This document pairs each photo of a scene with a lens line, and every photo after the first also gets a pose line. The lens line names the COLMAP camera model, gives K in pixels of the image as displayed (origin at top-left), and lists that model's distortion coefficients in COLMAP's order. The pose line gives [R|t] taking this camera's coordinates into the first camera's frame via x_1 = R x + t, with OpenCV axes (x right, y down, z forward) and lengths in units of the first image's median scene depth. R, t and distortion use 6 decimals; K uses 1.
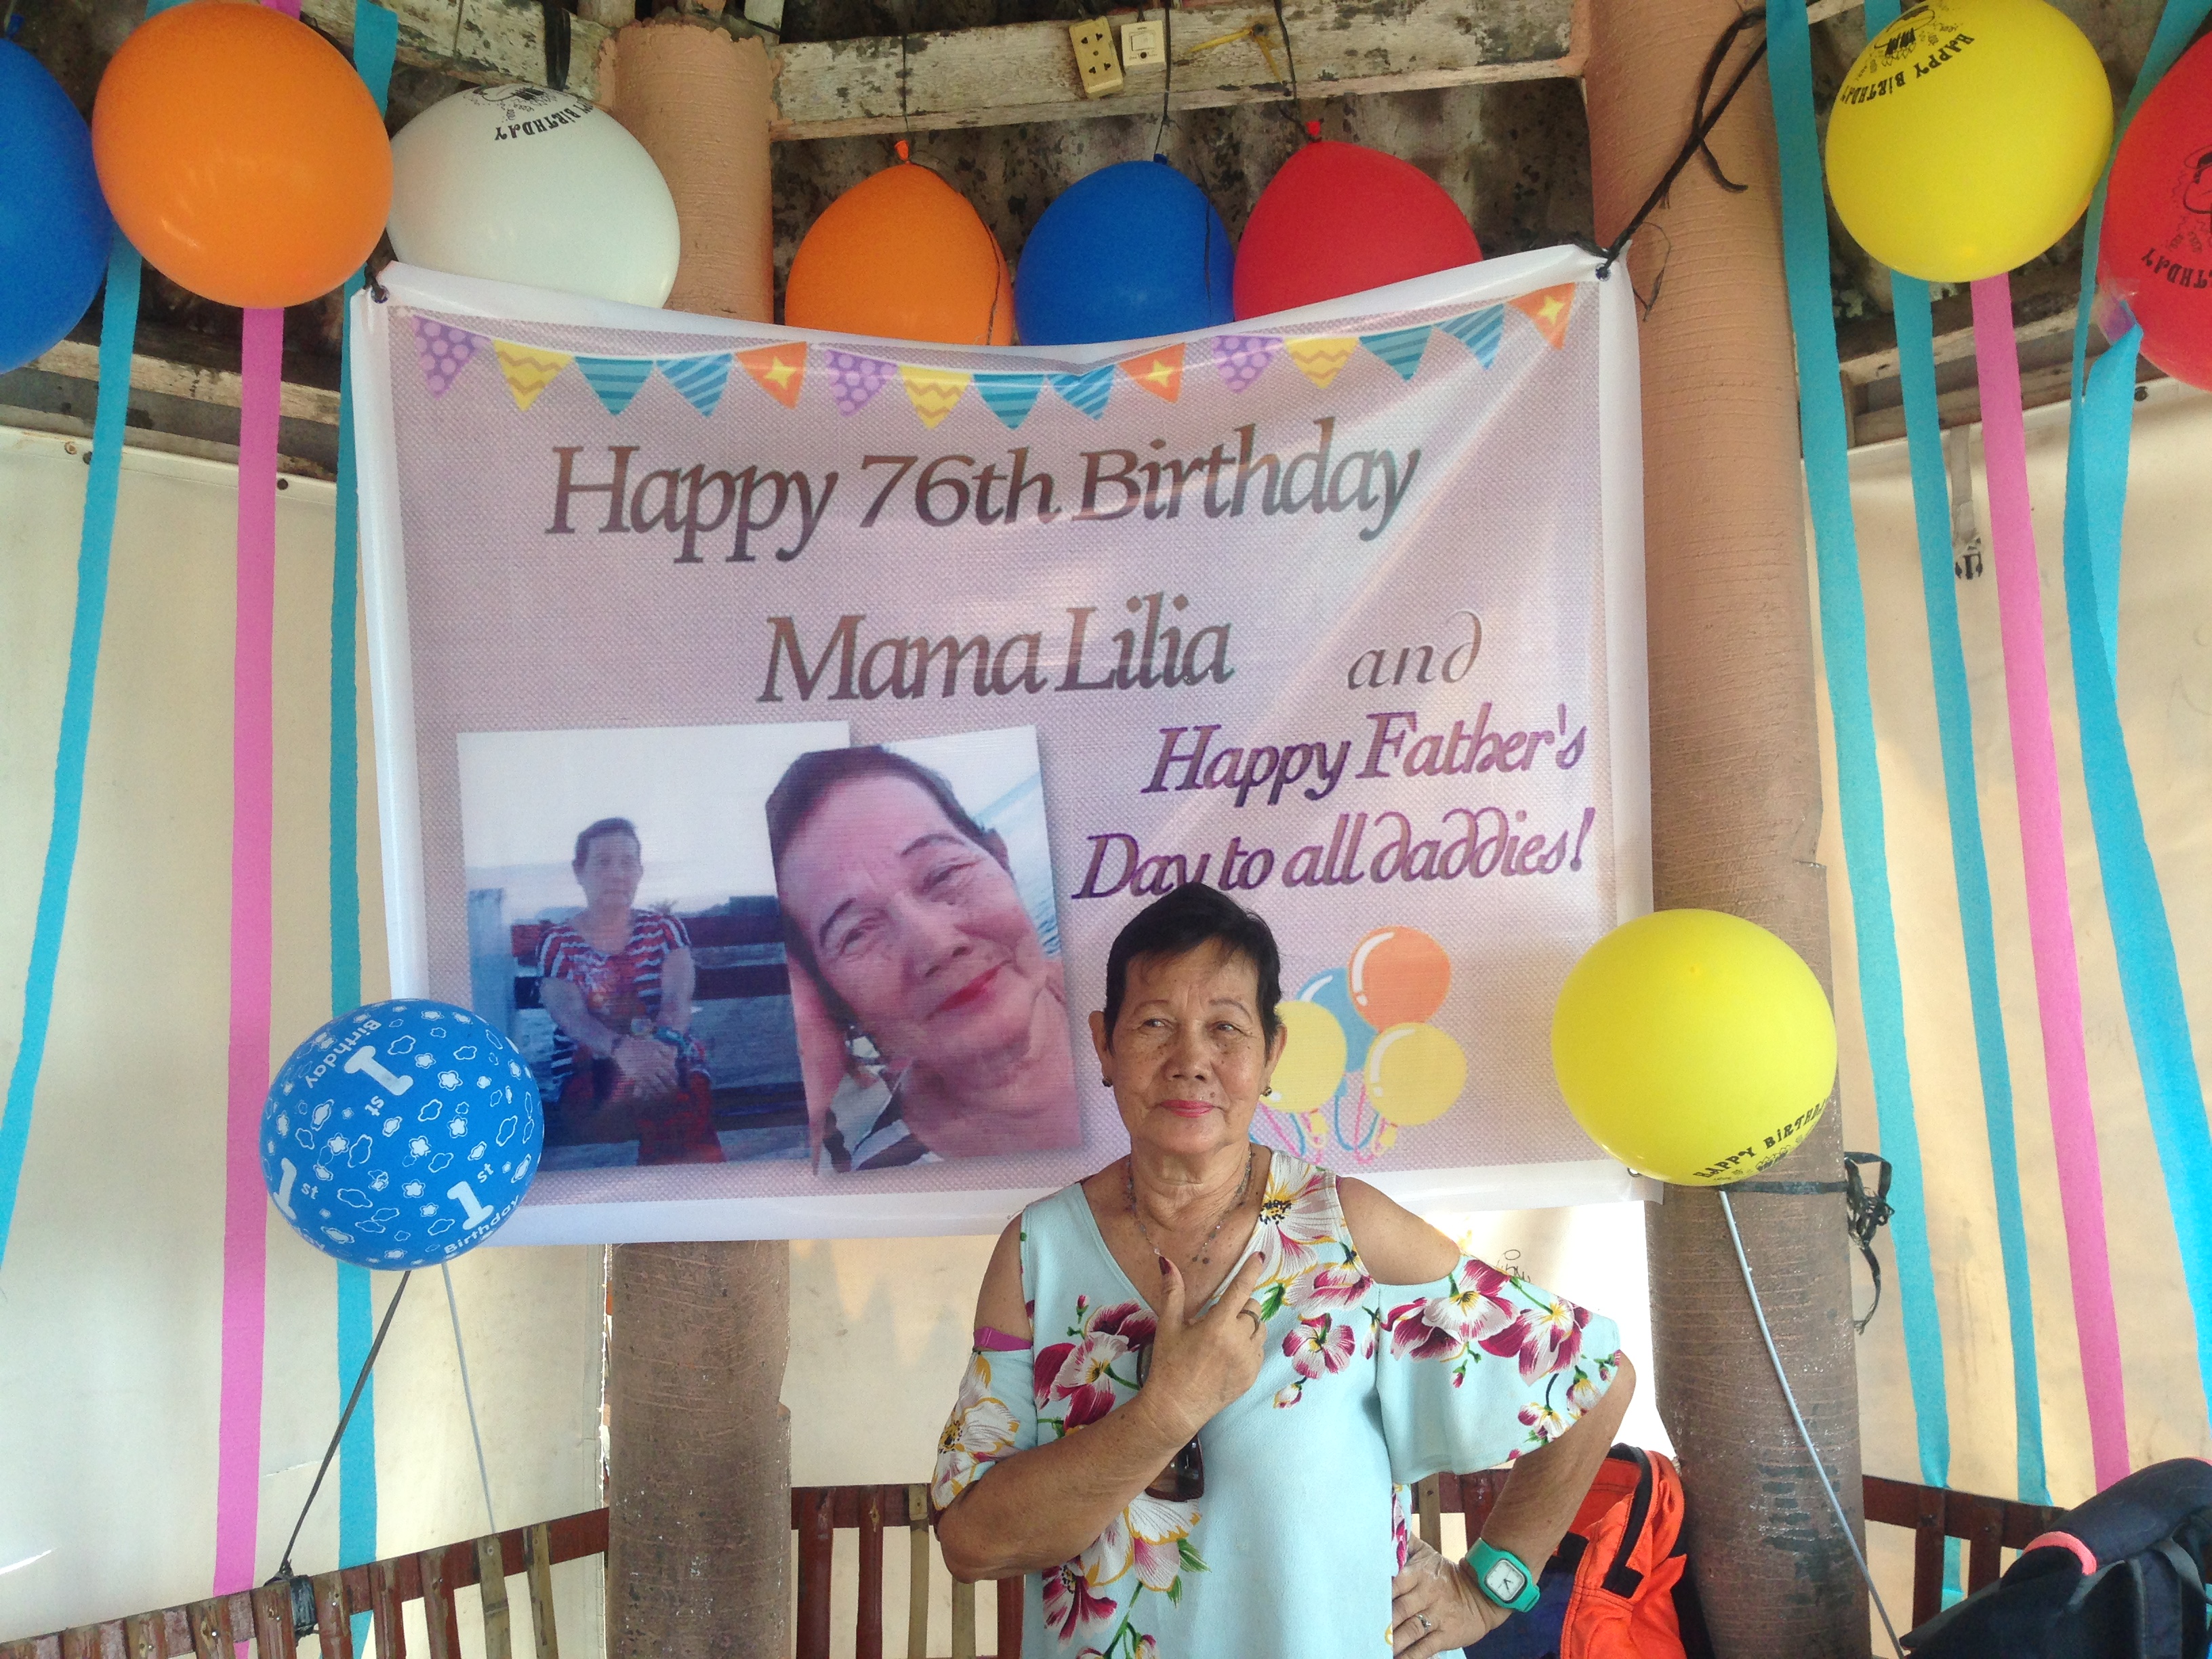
lens RADIAL K [[2001.5, 0, 1011.6], [0, 2001.5, 796.4], [0, 0, 1]] dist [0.057359, 0.000000]
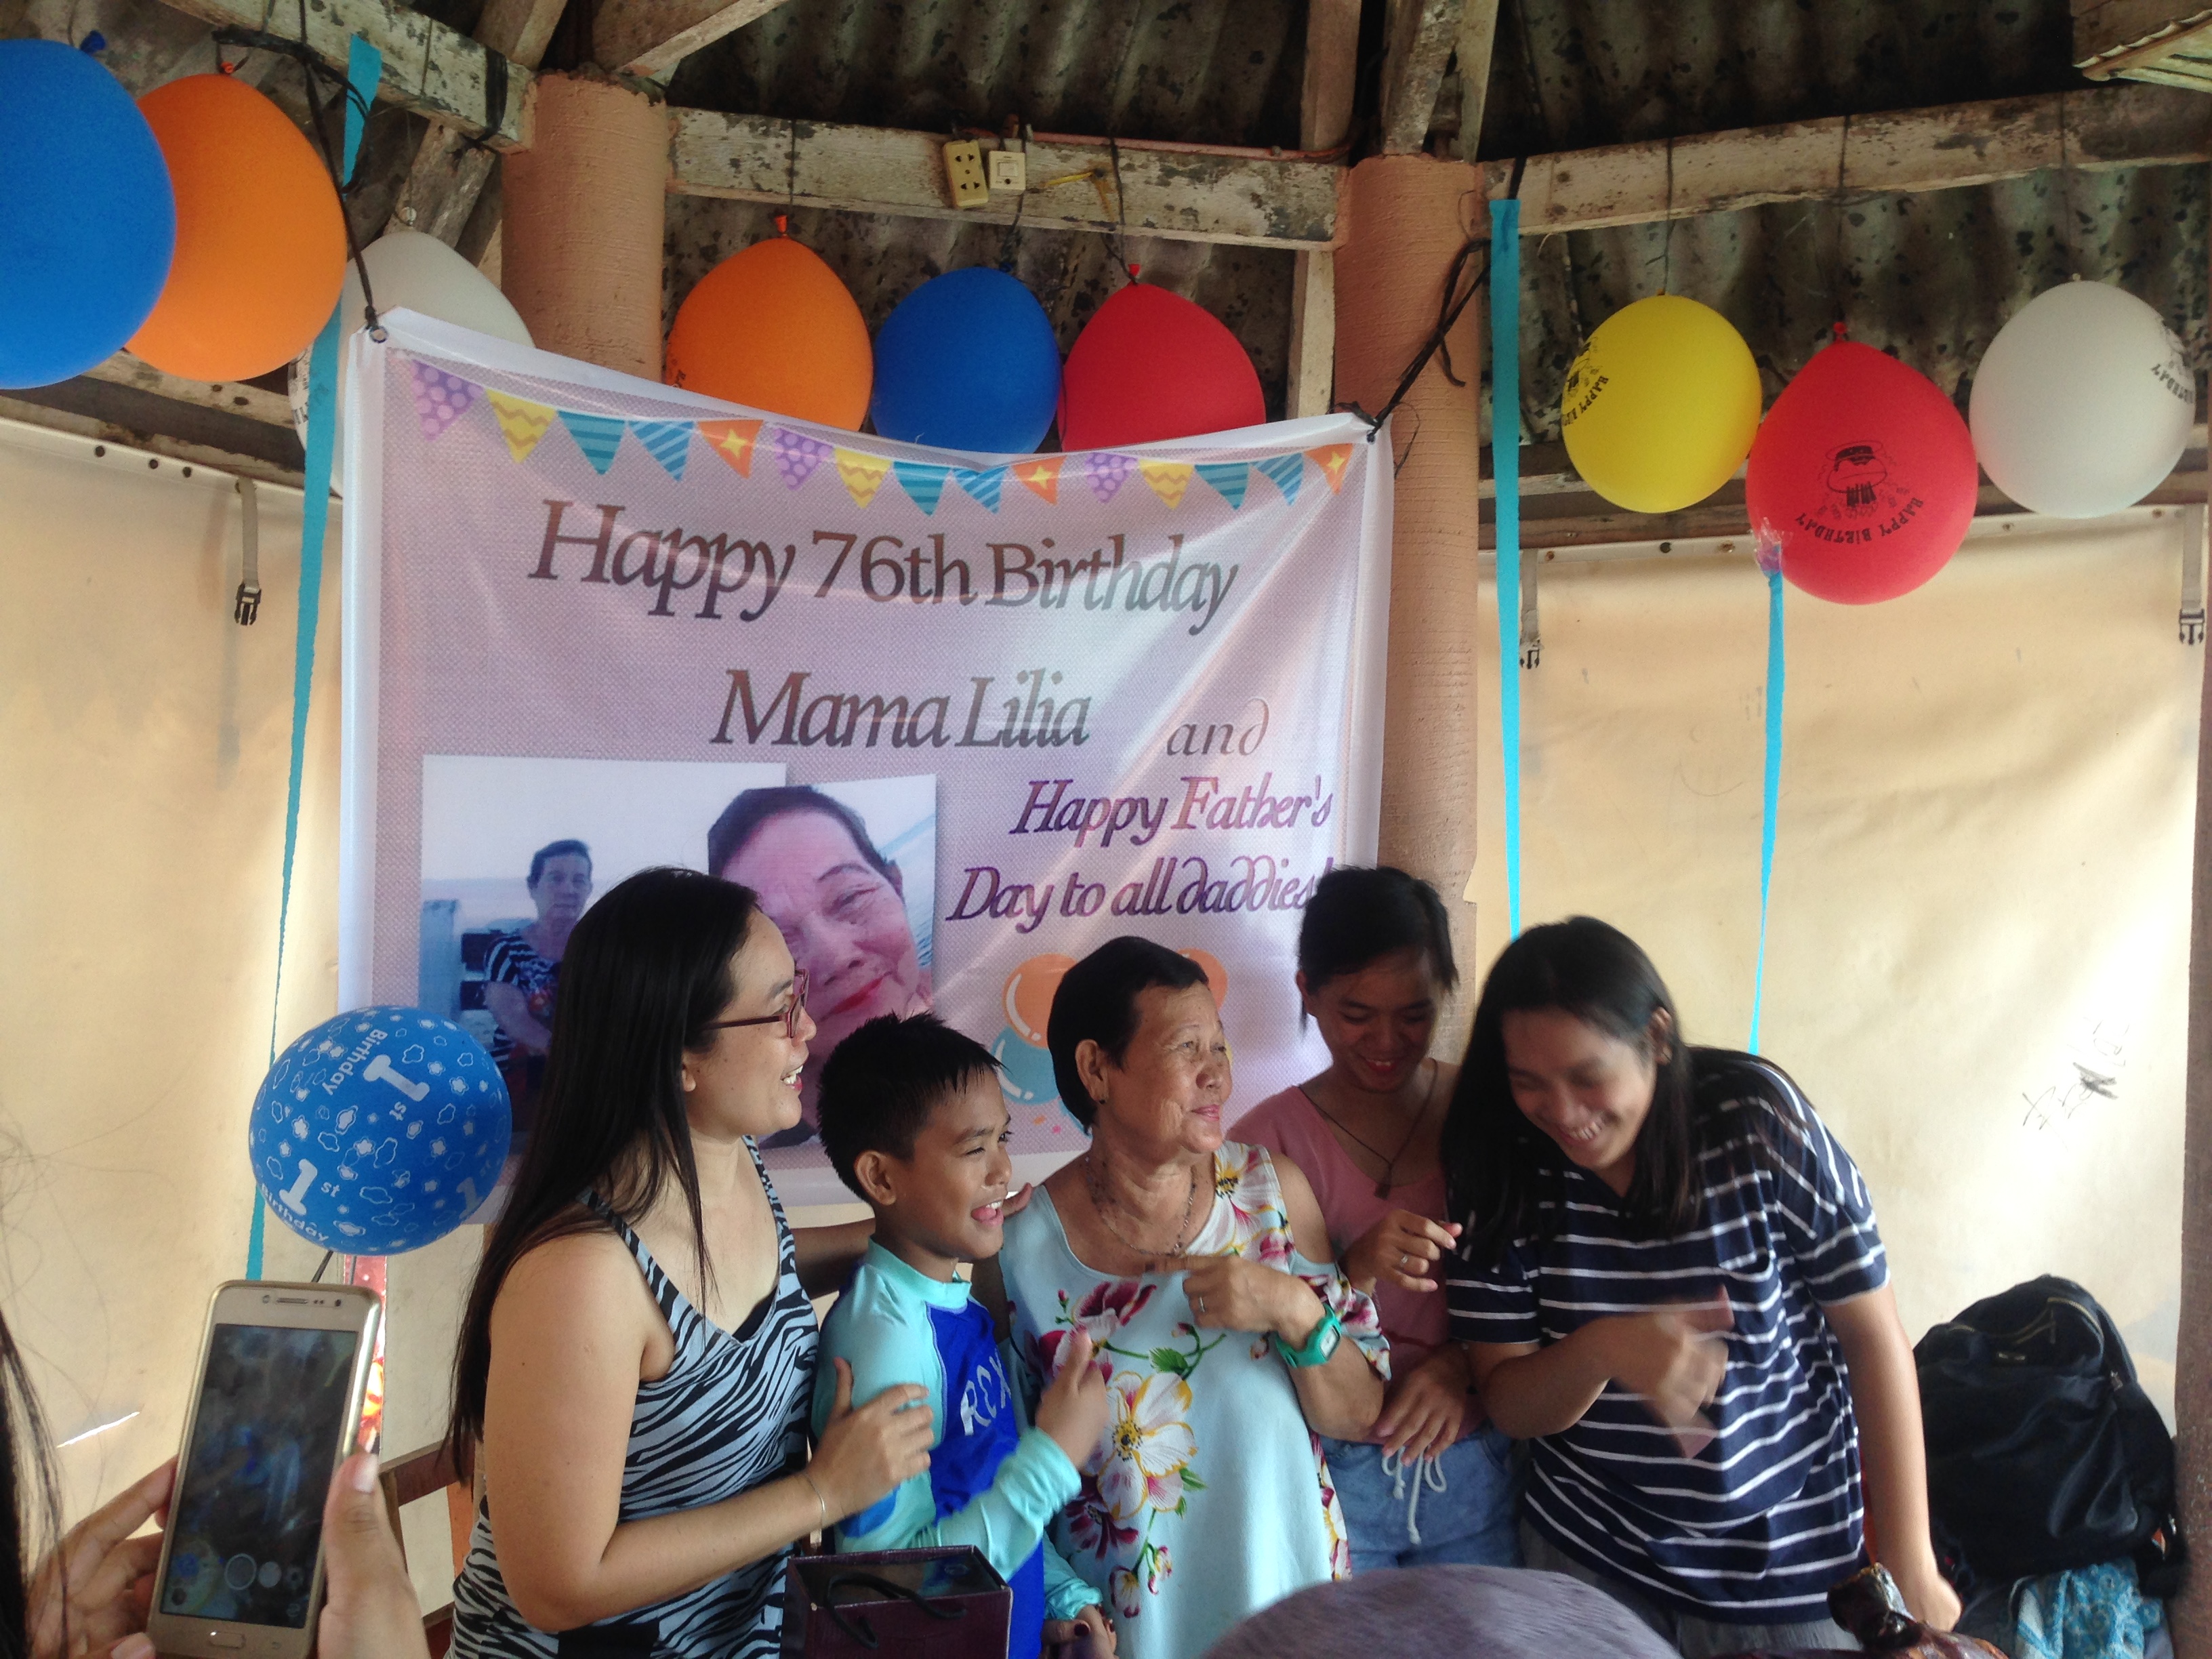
lens RADIAL K [[2001.5, 0, 1038.2], [0, 2001.5, 804.0], [0, 0, 1]] dist [0.057359, 0.000000]
pose [[0.930183, 0.047986, 0.363946, -0.352313], [-0.070686, 0.996280, 0.049302, -0.079057], [-0.360226, -0.071585, 0.930114, -0.109055]]
